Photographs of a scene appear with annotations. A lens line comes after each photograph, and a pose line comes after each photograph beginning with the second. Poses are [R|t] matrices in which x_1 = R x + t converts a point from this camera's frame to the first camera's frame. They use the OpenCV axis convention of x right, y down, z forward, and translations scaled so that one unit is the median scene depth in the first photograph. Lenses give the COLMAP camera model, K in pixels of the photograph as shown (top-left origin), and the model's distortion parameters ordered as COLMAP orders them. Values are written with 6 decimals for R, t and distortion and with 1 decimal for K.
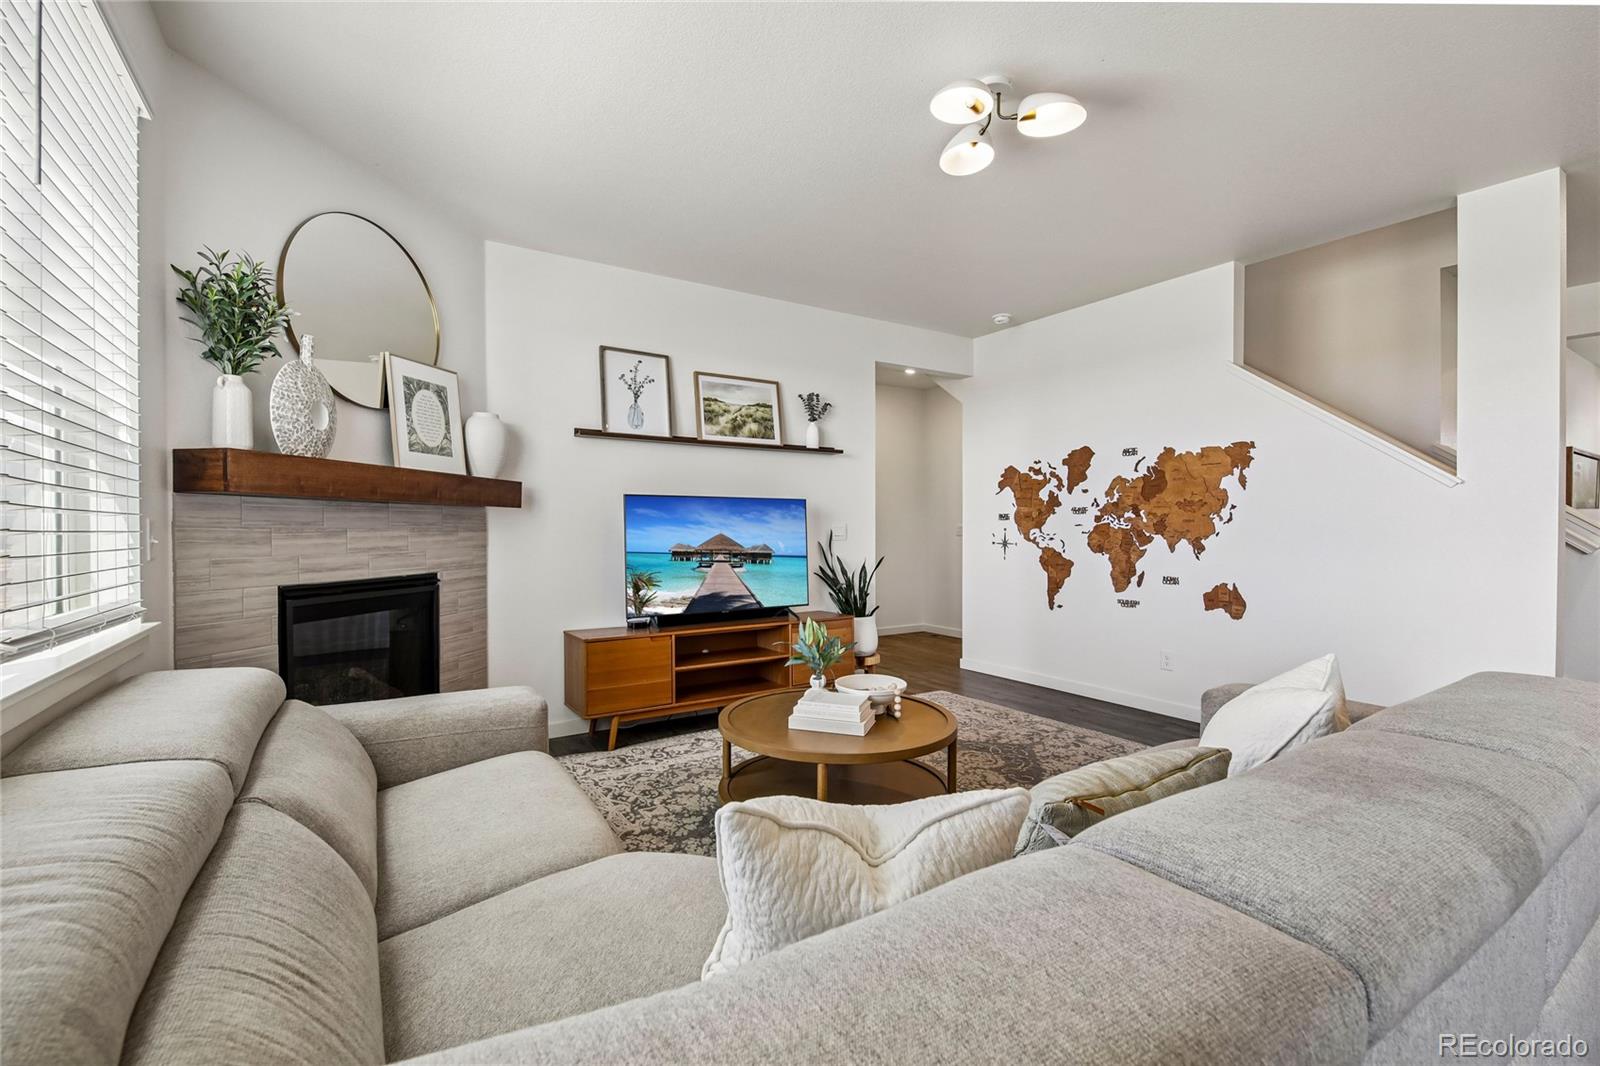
lens RADIAL K [[692.7, 0, 791.6], [0, 692.7, 530.4], [0, 0, 1]] dist [-0.009435, -0.000223]
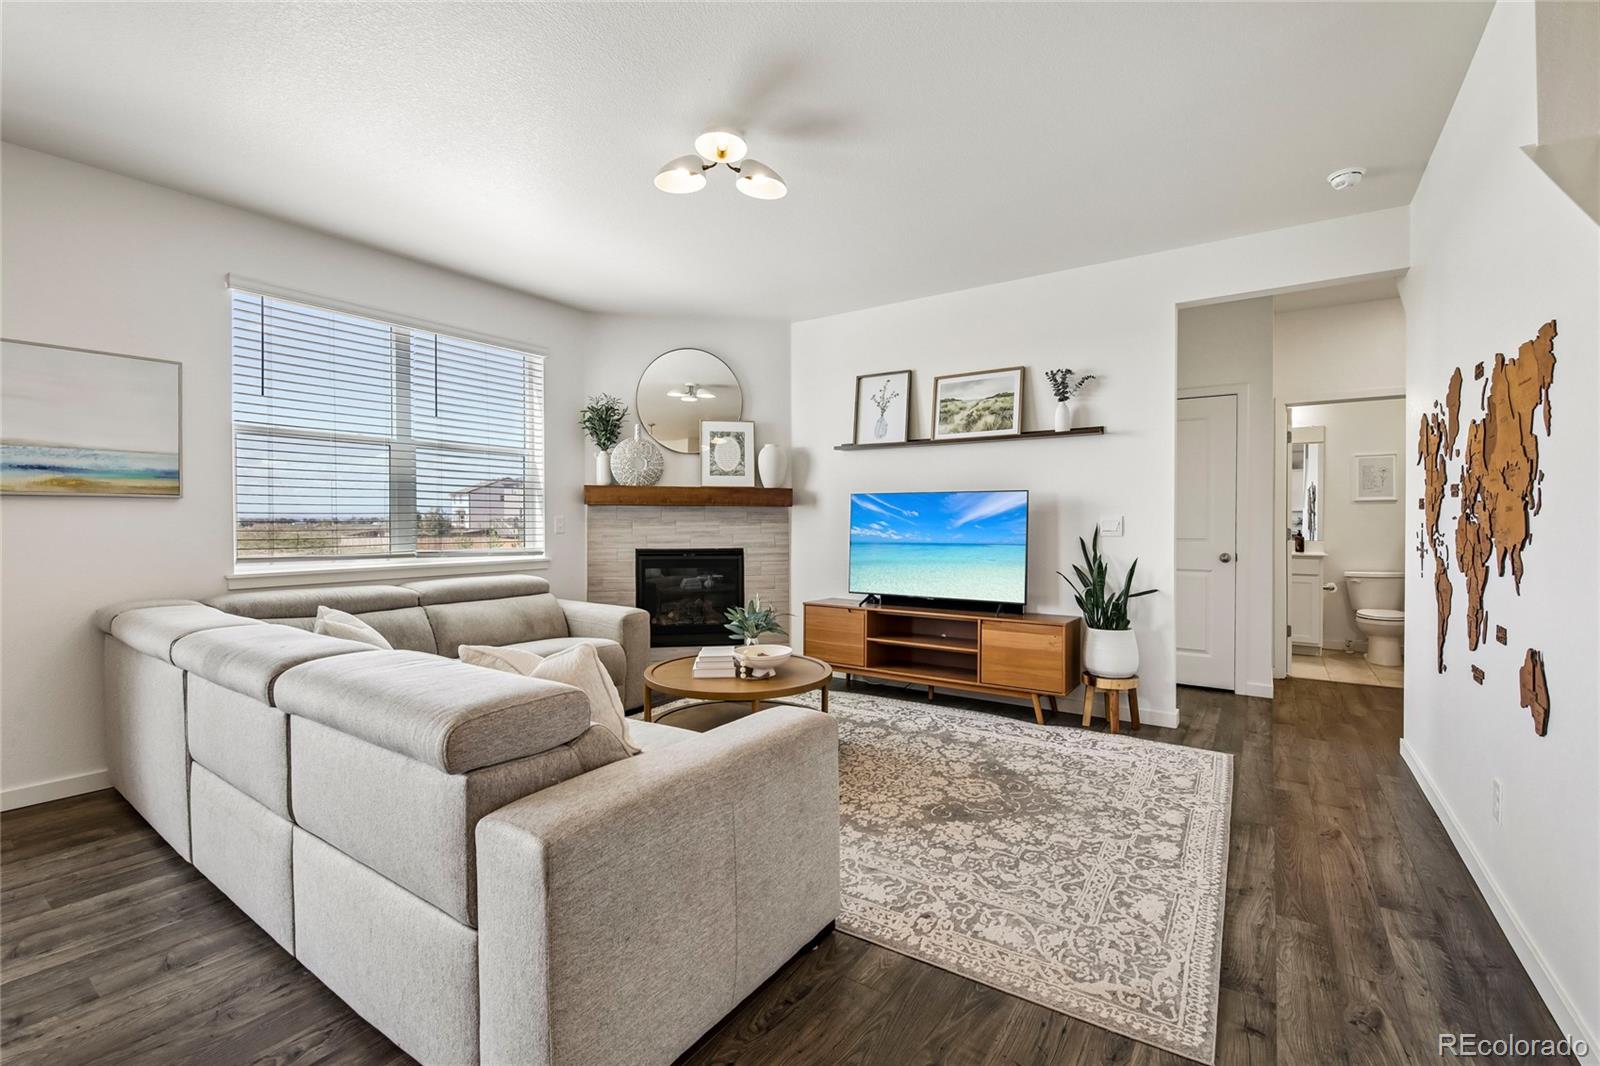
lens RADIAL K [[692.7, 0, 788.6], [0, 692.7, 530.3], [0, 0, 1]] dist [-0.009435, -0.000223]
pose [[0.389097, 0.014951, -0.921076, 0.865949], [-0.004458, 0.999887, 0.014347, -0.003810], [0.921186, -0.001476, 0.389119, 0.404186]]
